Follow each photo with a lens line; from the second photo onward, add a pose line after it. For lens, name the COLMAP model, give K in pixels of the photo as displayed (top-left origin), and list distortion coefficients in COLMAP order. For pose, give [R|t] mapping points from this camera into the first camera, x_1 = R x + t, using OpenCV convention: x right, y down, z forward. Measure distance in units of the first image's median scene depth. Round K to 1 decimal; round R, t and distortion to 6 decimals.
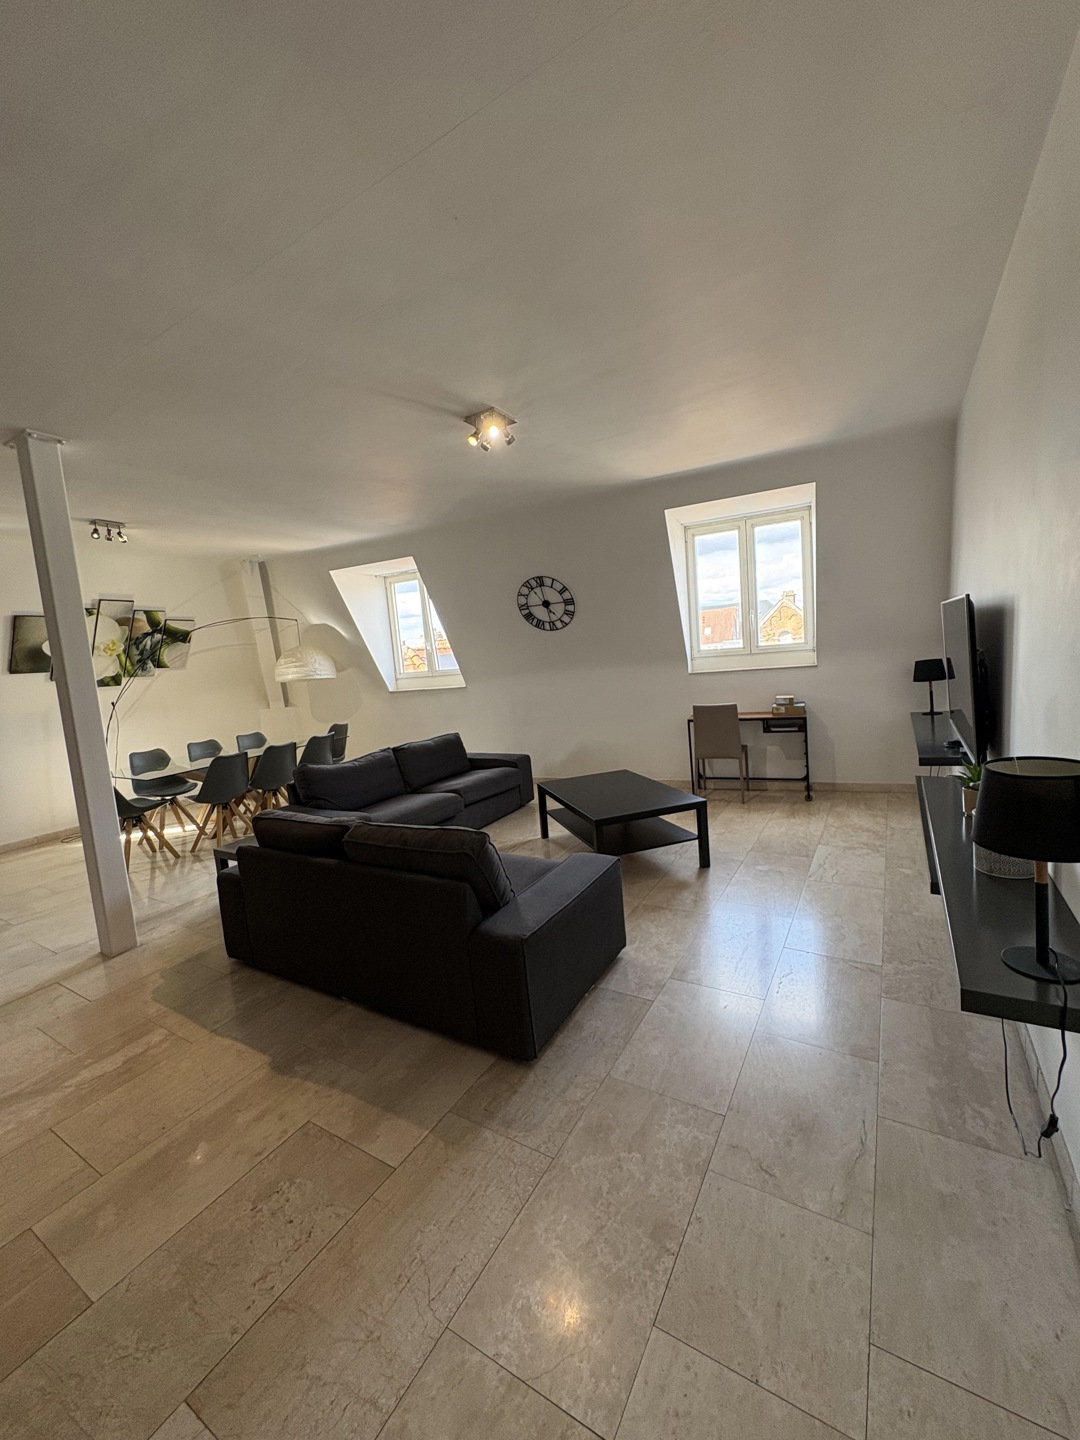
lens RADIAL K [[578.4, 0, 537.3], [0, 578.4, 716.9], [0, 0, 1]] dist [0.001719, -0.000196]
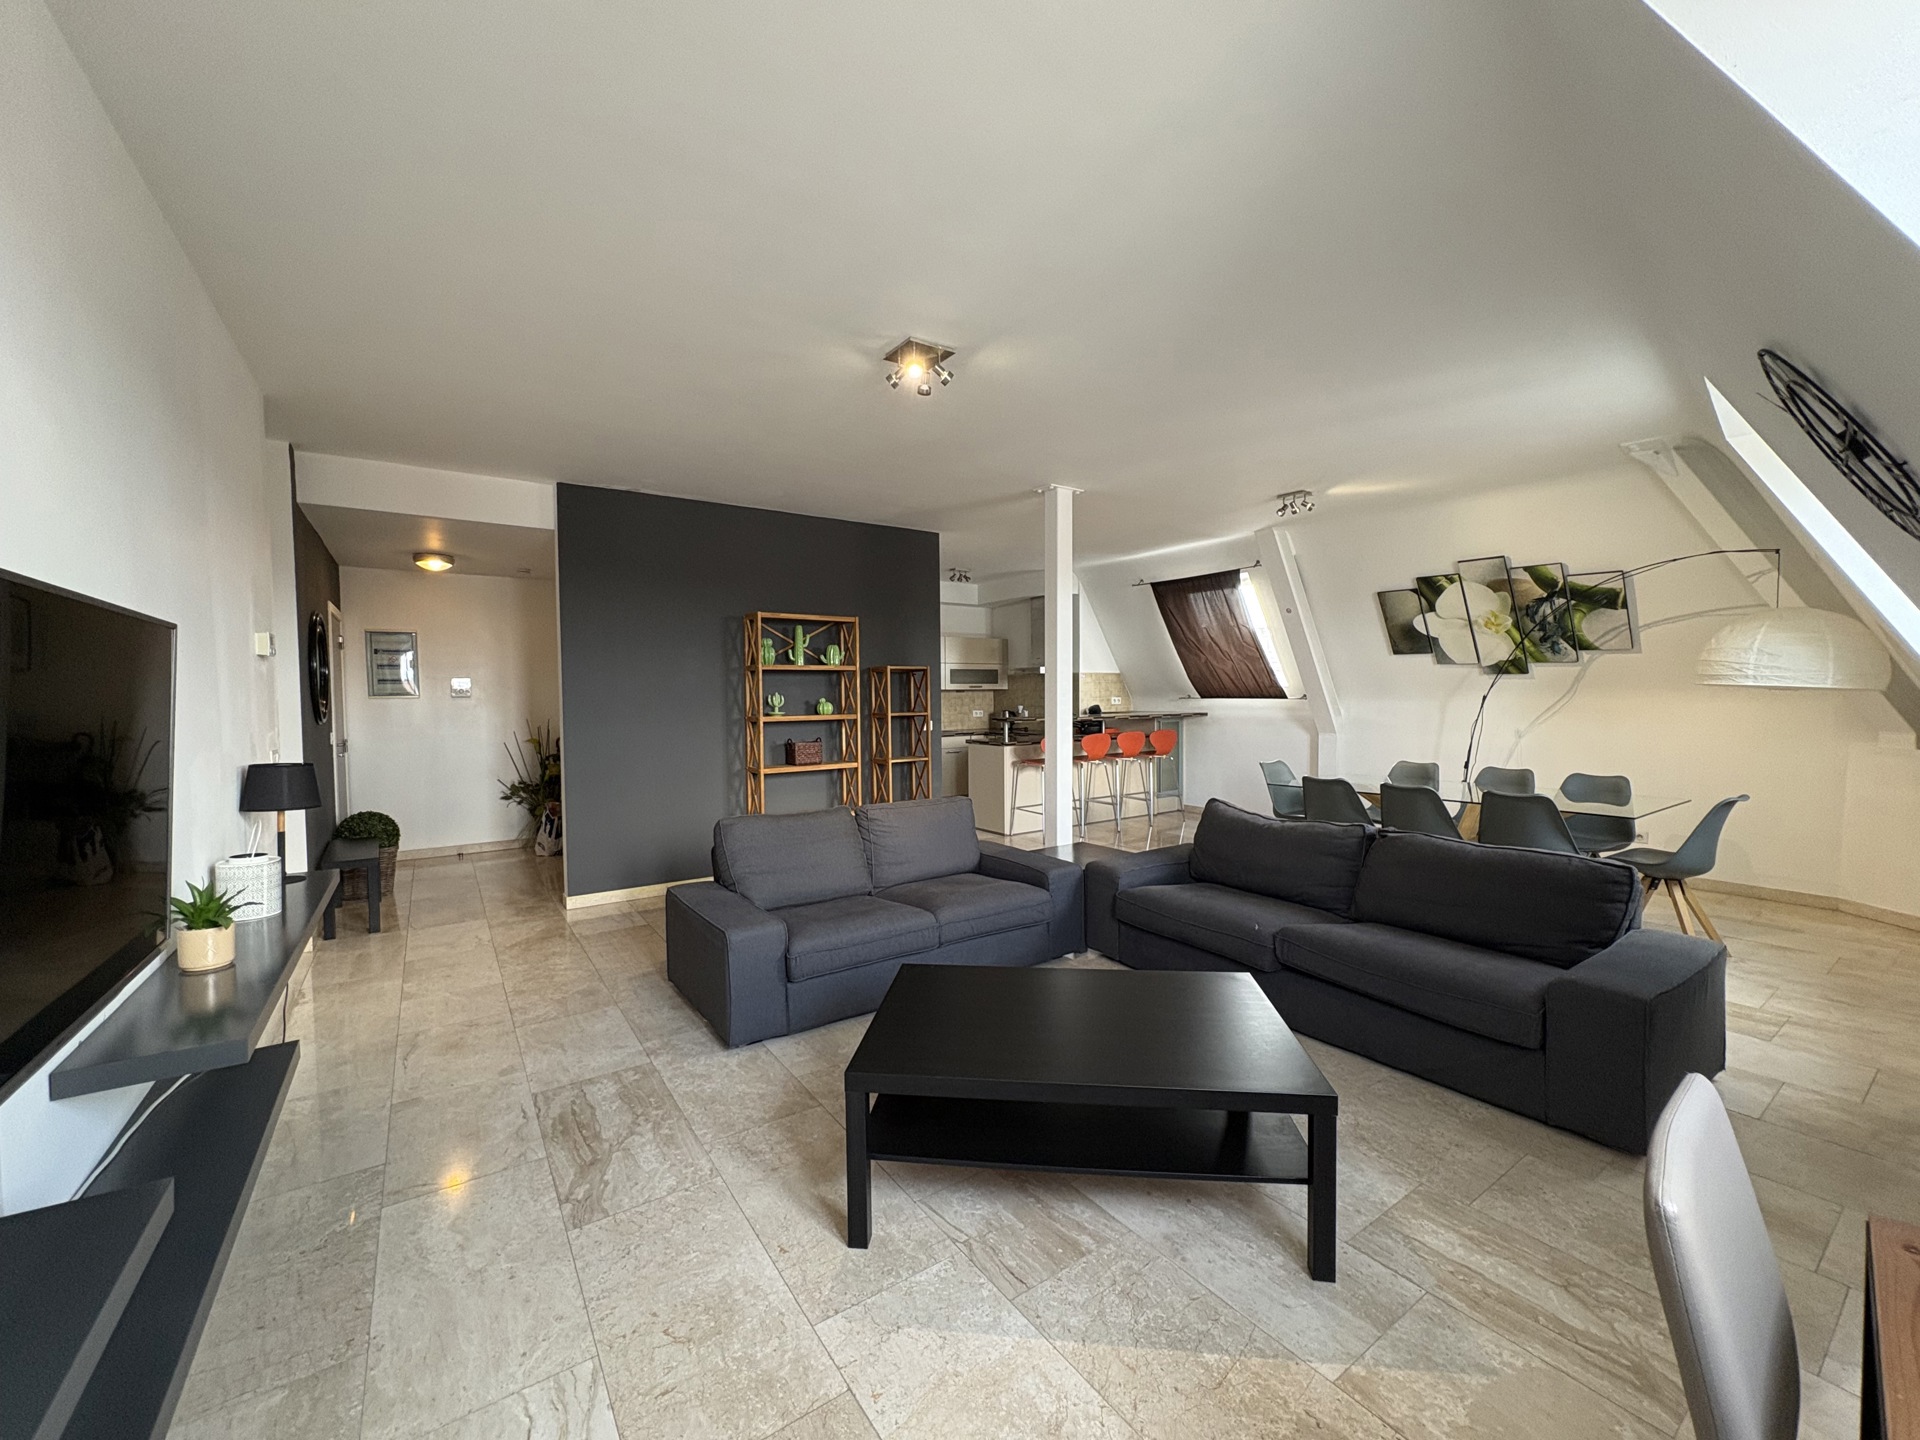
lens RADIAL K [[771.2, 0, 960.0], [0, 771.2, 719.1], [0, 0, 1]] dist [0.001719, -0.000196]
pose [[-0.403972, 0.115353, -0.907469, 0.427564], [-0.054922, 0.987170, 0.149933, -0.104058], [0.913121, 0.110408, -0.392454, 0.756437]]
